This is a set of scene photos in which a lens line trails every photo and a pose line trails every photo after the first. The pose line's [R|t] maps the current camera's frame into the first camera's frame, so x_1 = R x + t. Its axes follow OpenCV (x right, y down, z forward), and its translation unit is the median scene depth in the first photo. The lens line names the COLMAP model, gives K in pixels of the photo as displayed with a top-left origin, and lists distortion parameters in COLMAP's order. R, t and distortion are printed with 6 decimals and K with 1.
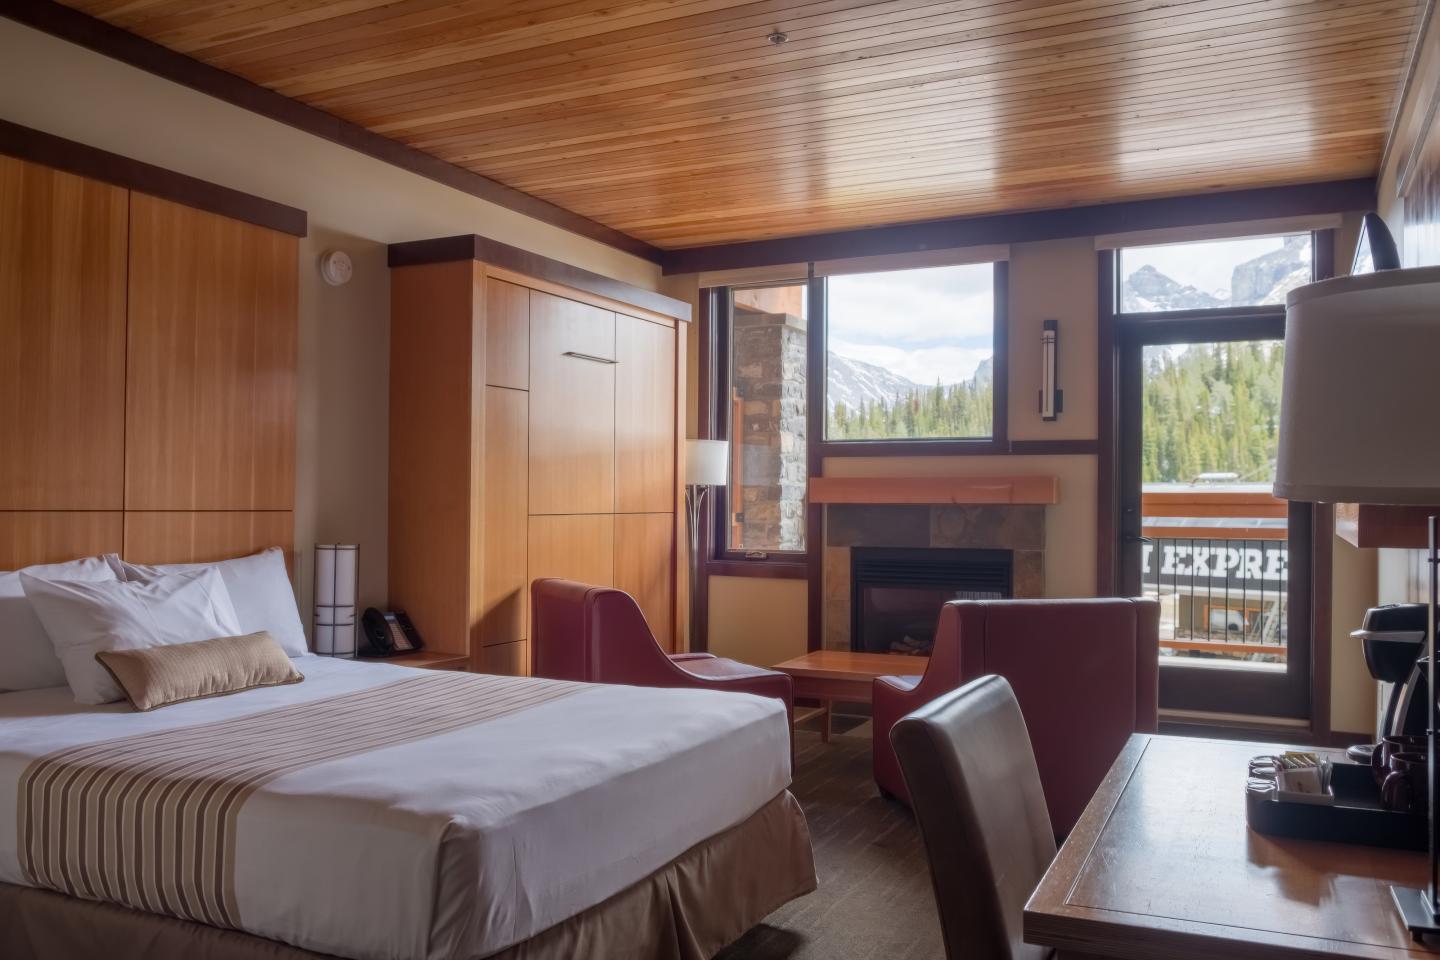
lens RADIAL K [[1098.6, 0, 635.0], [0, 1098.6, 497.0], [0, 0, 1]] dist [-0.043971, 0.028652]
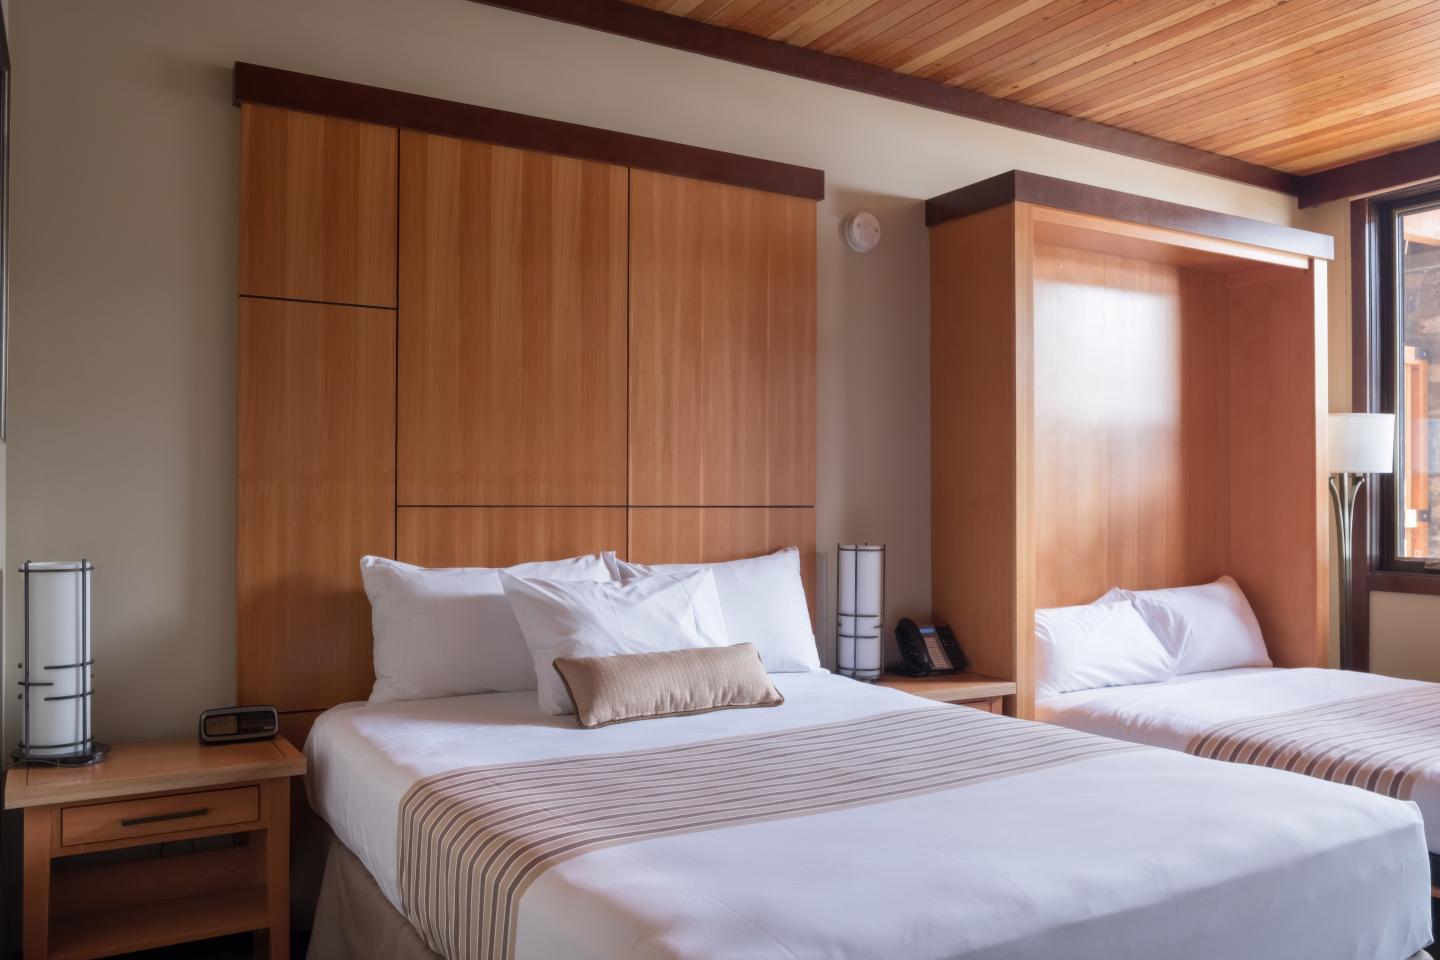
lens RADIAL K [[1098.6, 0, 730.3], [0, 1098.6, 490.3], [0, 0, 1]] dist [-0.043971, 0.028652]
pose [[0.875985, -0.009905, -0.482236, 0.061657], [0.007418, 0.999948, -0.007064, 0.005128], [0.482281, 0.002611, 0.876013, 0.181181]]
